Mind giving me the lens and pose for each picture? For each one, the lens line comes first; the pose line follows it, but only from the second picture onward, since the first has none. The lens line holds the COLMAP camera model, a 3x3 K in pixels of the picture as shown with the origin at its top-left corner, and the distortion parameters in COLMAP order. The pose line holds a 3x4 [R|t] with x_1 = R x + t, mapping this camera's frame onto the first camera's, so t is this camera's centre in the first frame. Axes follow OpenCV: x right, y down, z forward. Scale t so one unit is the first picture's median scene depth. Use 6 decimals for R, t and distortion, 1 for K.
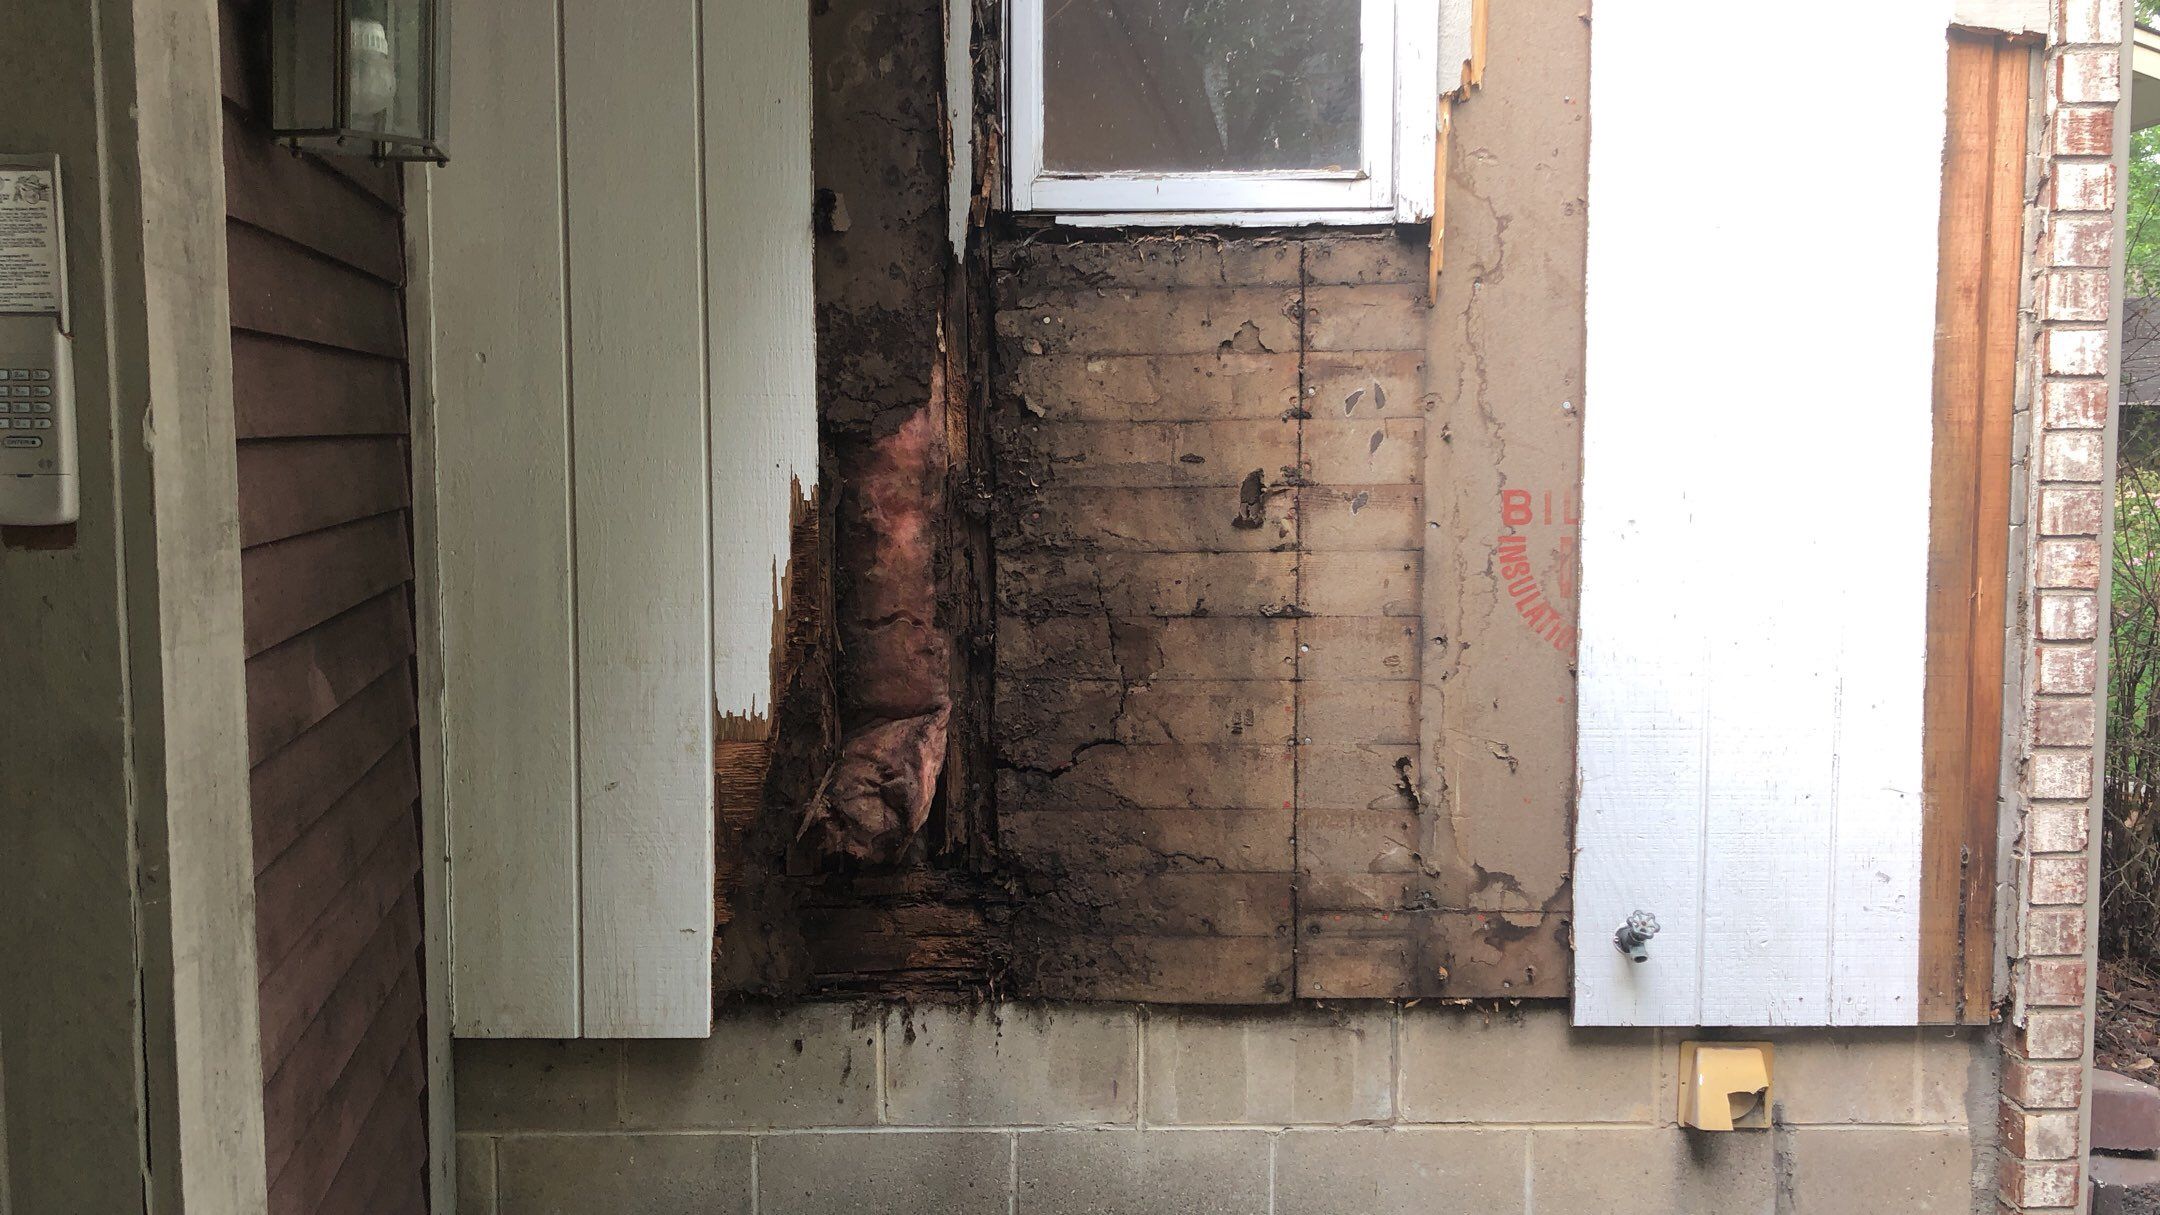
lens RADIAL K [[1766.1, 0, 1074.7], [0, 1766.1, 556.0], [0, 0, 1]] dist [0.081689, -0.111315]
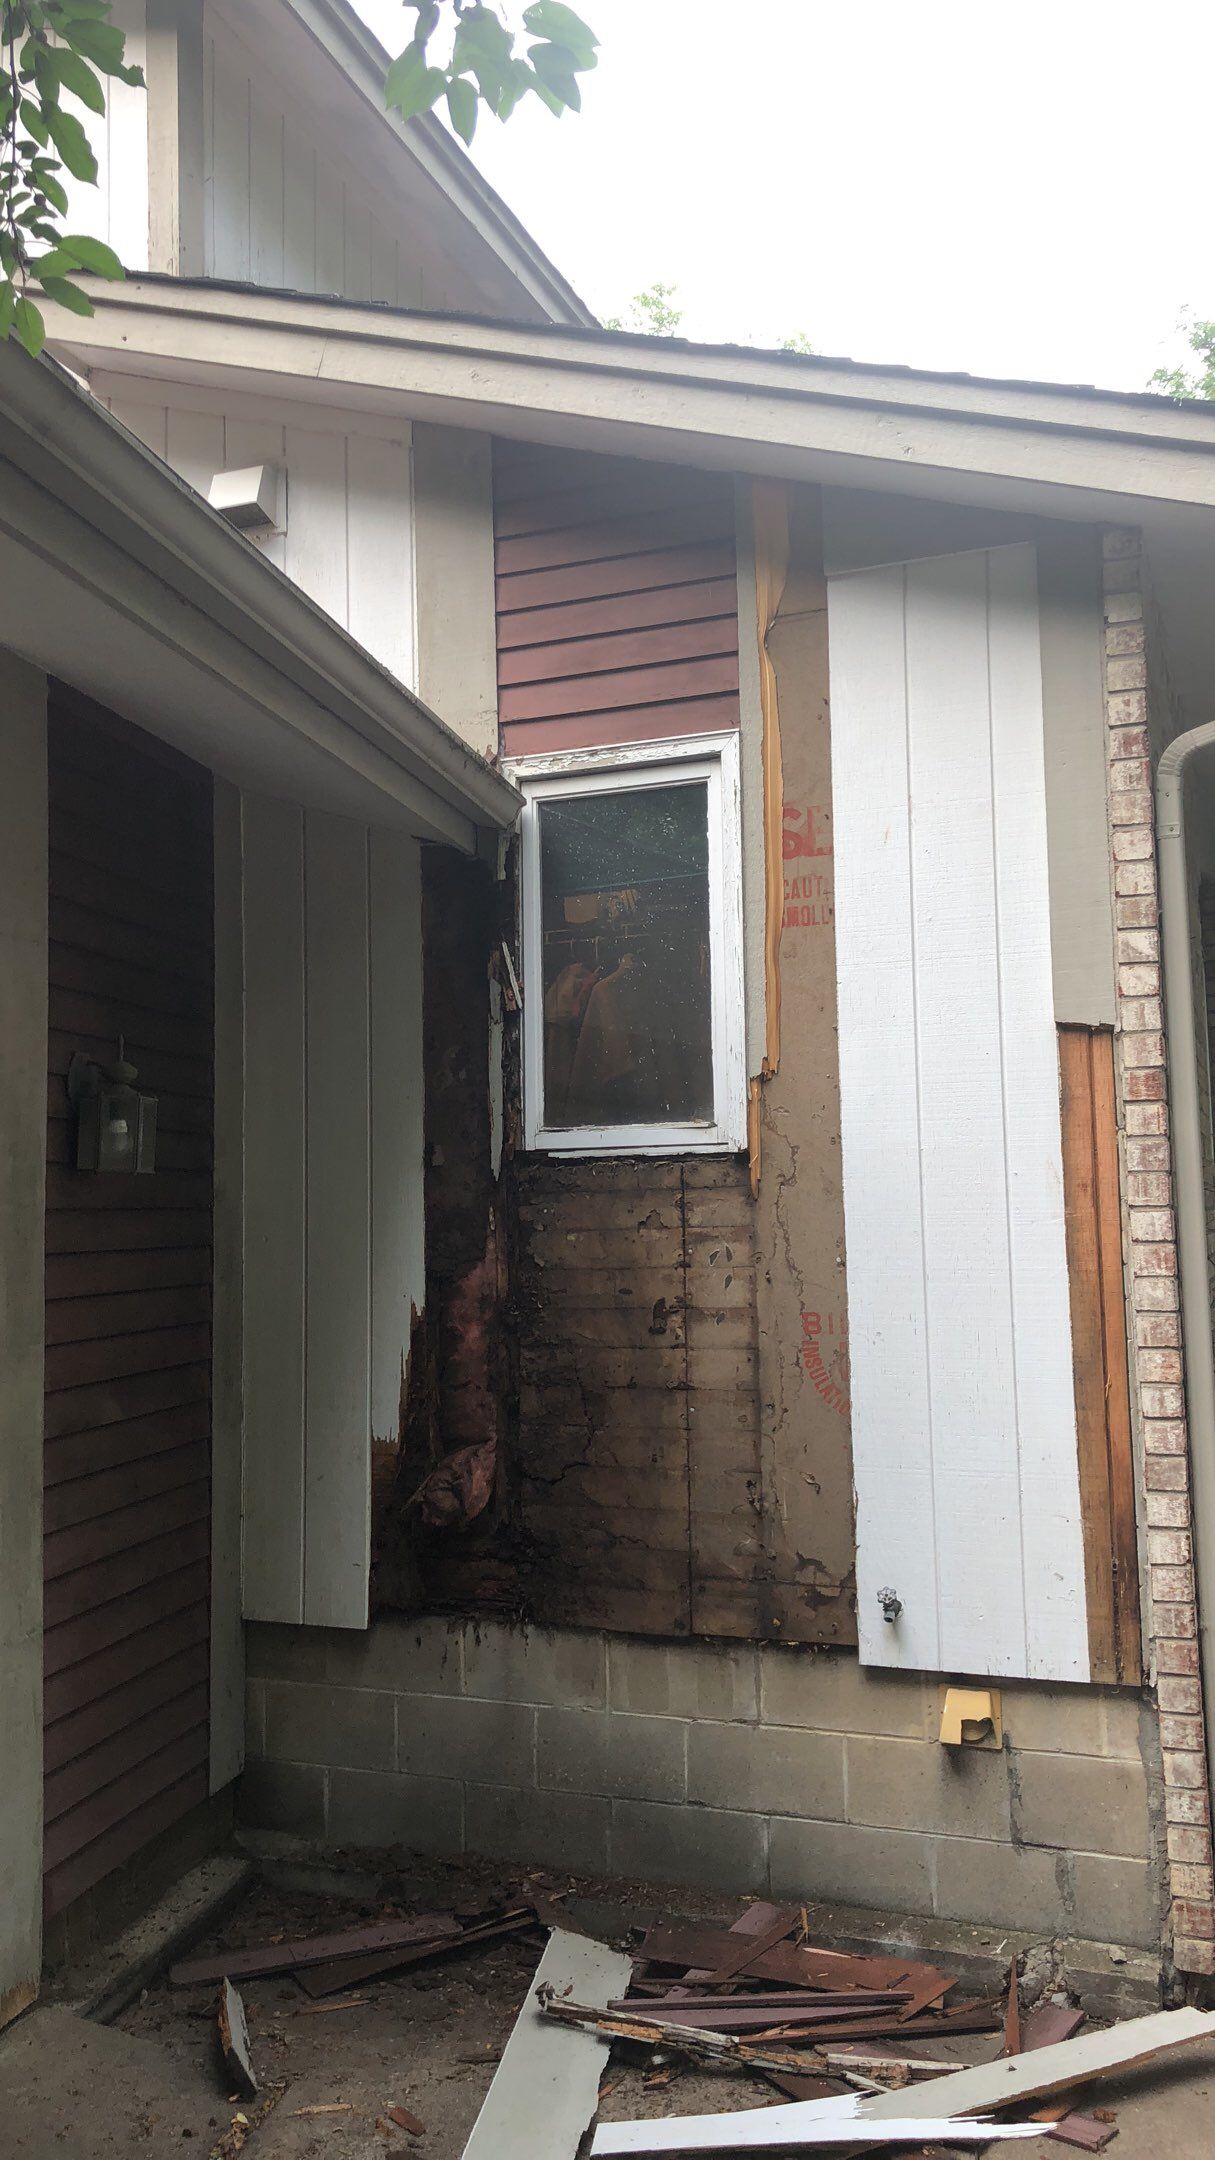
lens RADIAL K [[1766.1, 0, 601.2], [0, 1766.1, 1050.8], [0, 0, 1]] dist [0.081689, -0.111315]
pose [[0.924070, -0.051076, -0.378795, 0.695860], [-0.010462, 0.987280, -0.158644, -0.014342], [0.382080, 0.150561, 0.911782, -0.583978]]
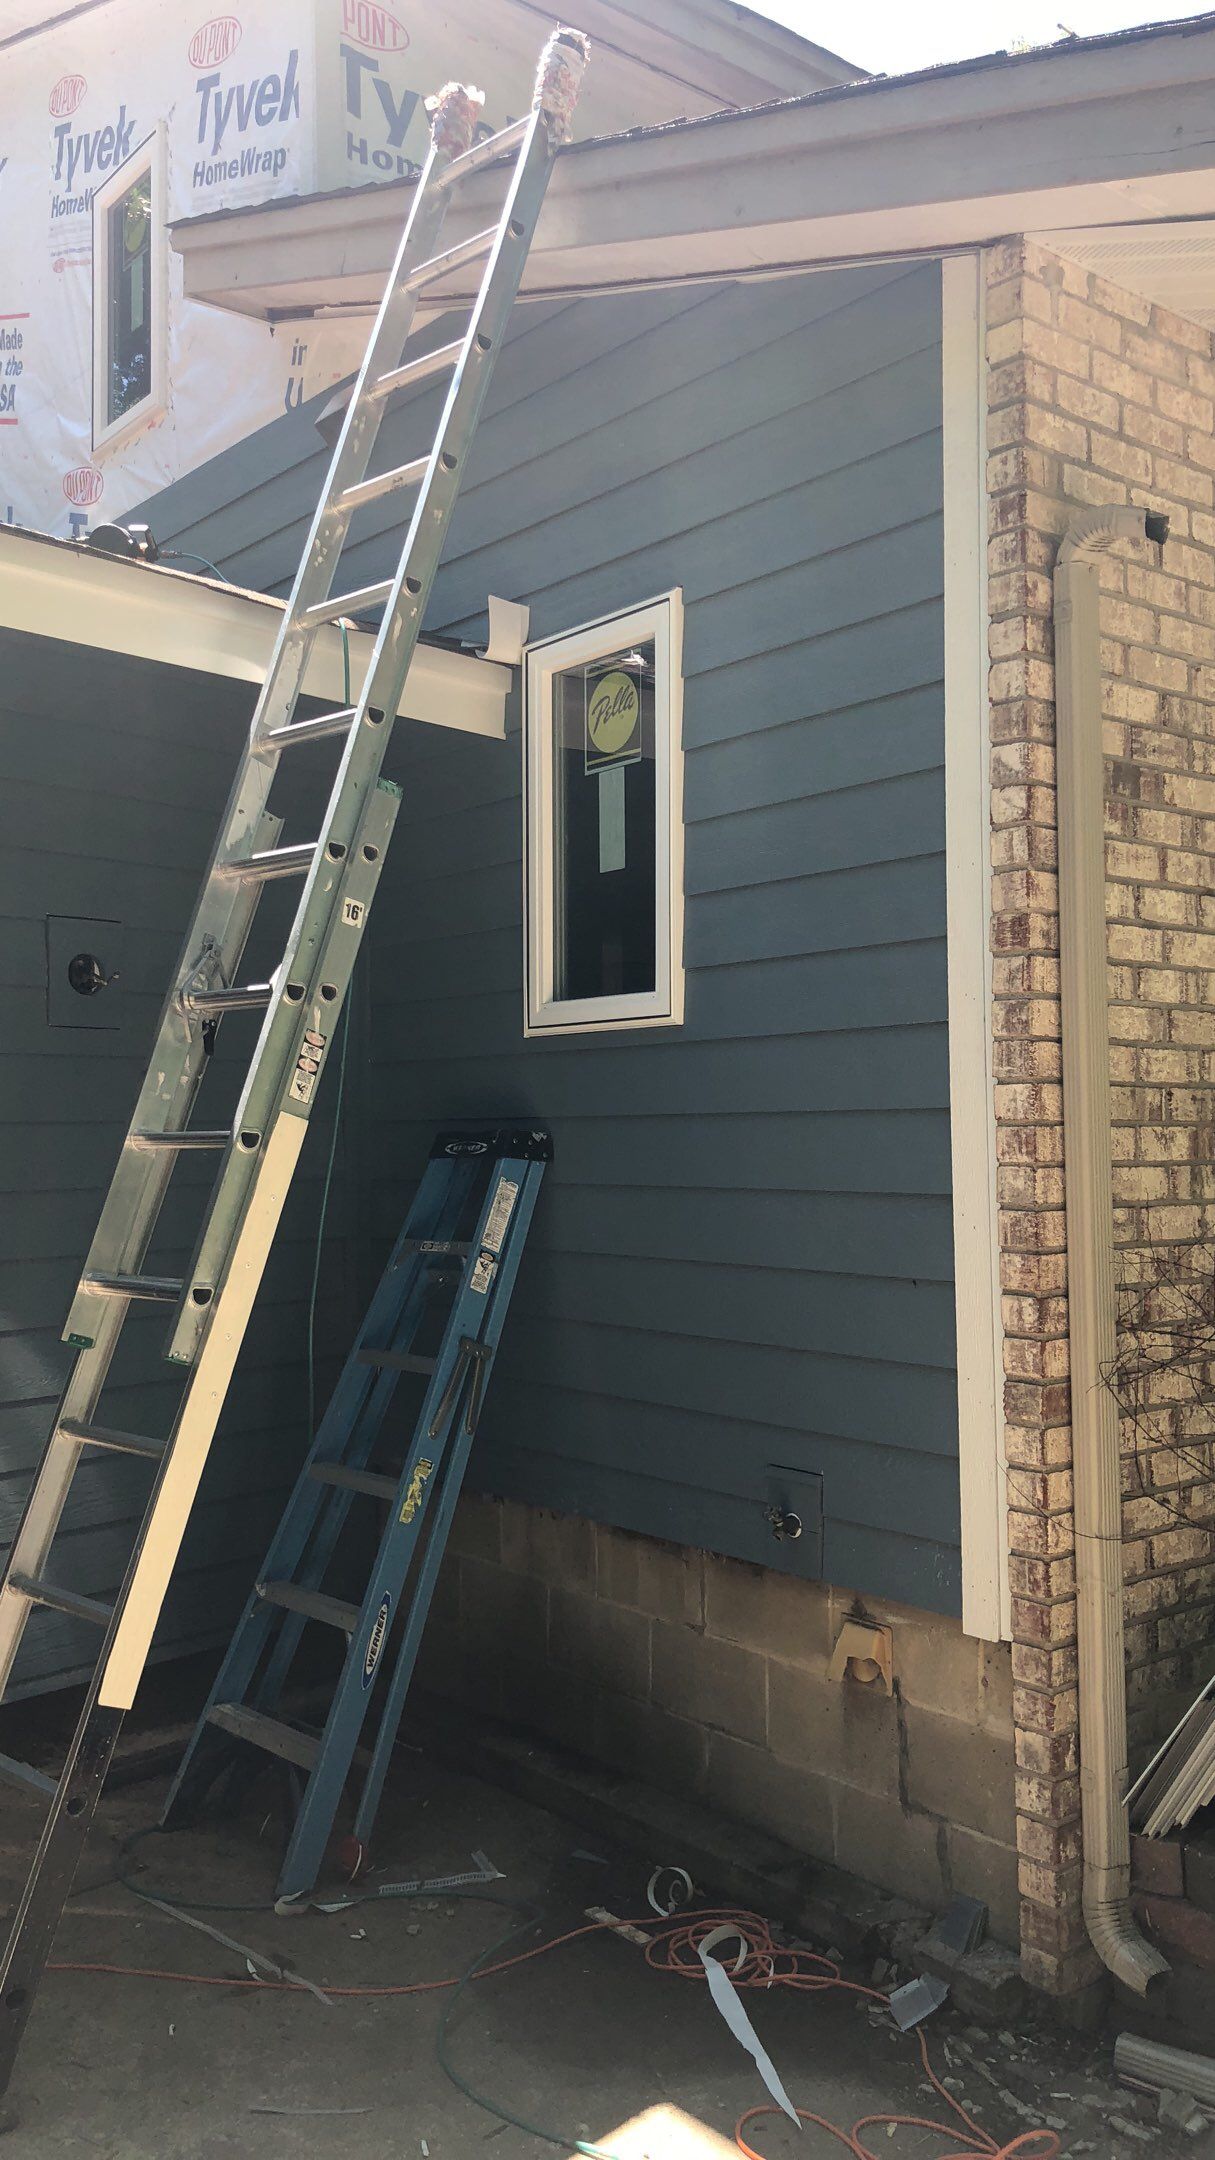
lens RADIAL K [[1766.1, 0, 588.0], [0, 1766.1, 1069.2], [0, 0, 1]] dist [0.081689, -0.111315]
pose [[0.600471, -0.034770, -0.798891, 1.355911], [-0.051516, 0.995297, -0.082039, -0.017953], [0.797986, 0.090418, 0.595855, 0.006889]]
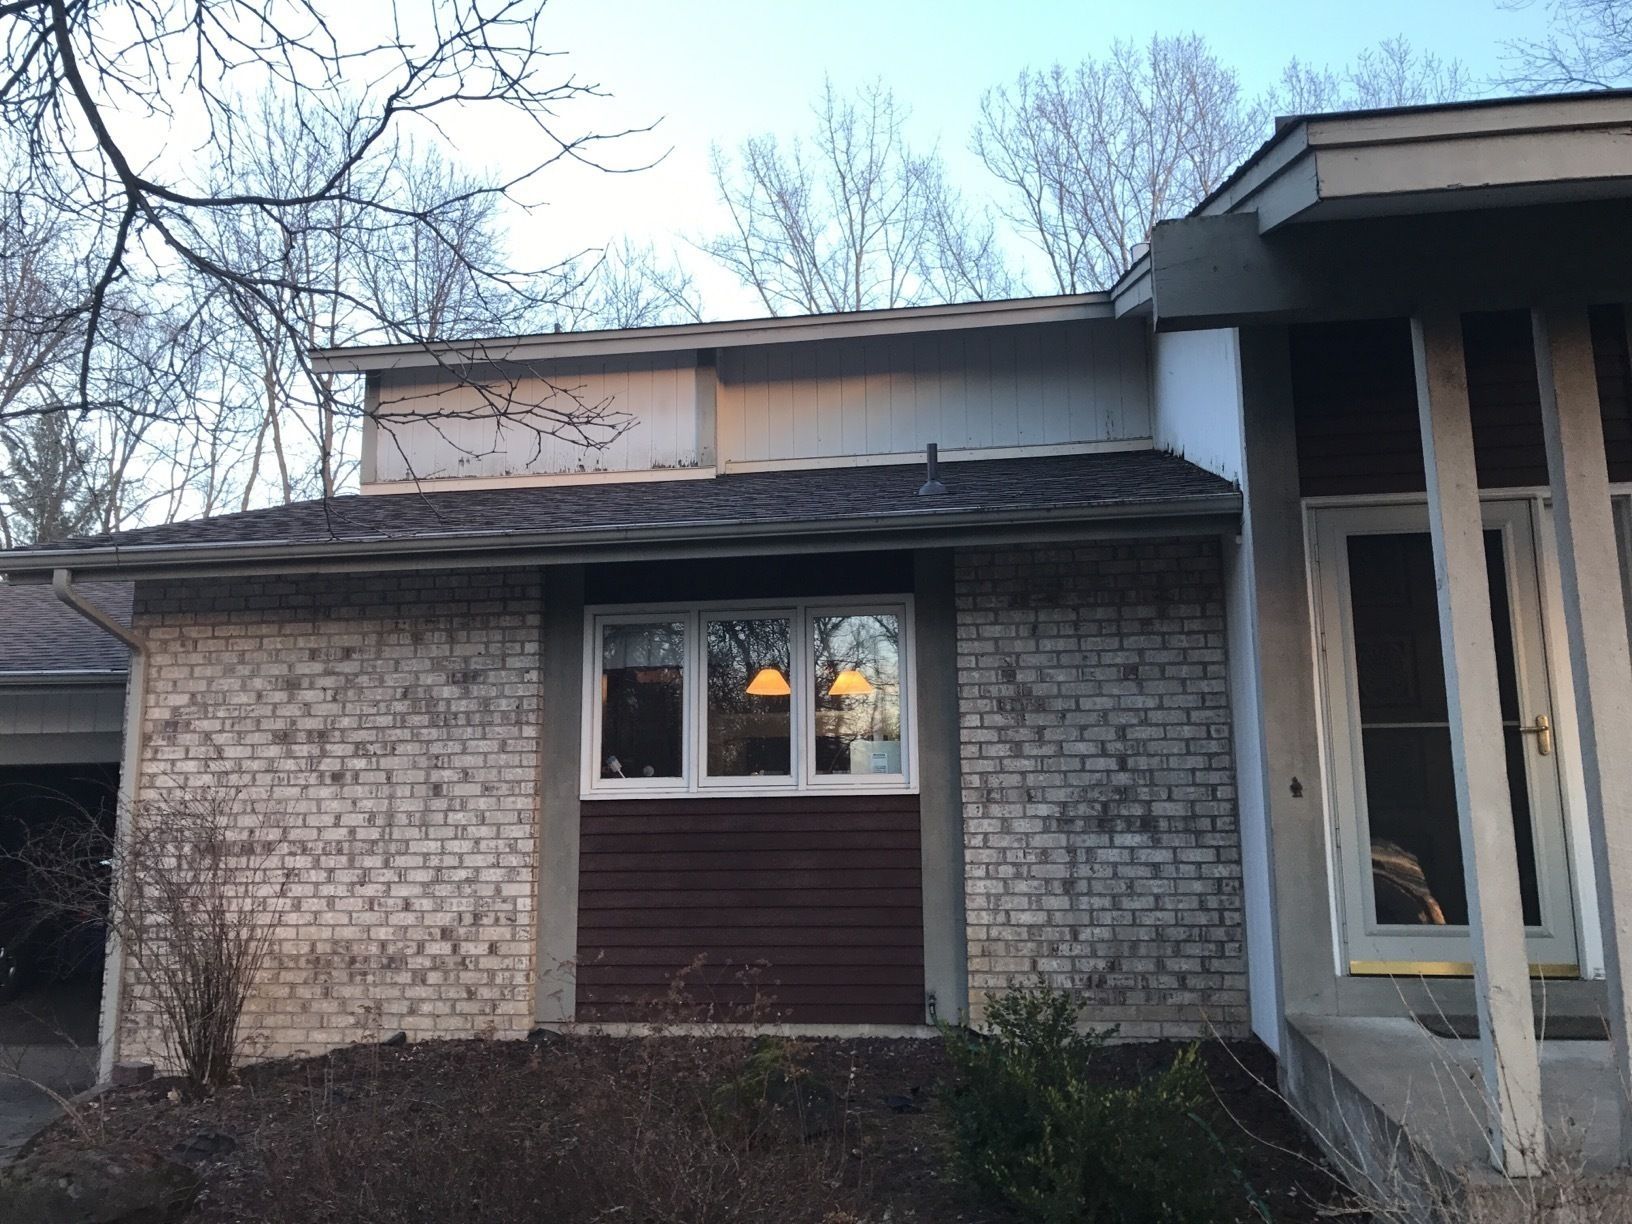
lens RADIAL K [[1362.9, 0, 790.6], [0, 1362.9, 582.0], [0, 0, 1]] dist [0.033487, -0.055065]
pose [[-0.185108, -0.170563, -0.967803, 3.266641], [-0.061221, 0.984912, -0.161868, -0.263295], [0.980809, 0.029286, -0.192756, 2.978005]]
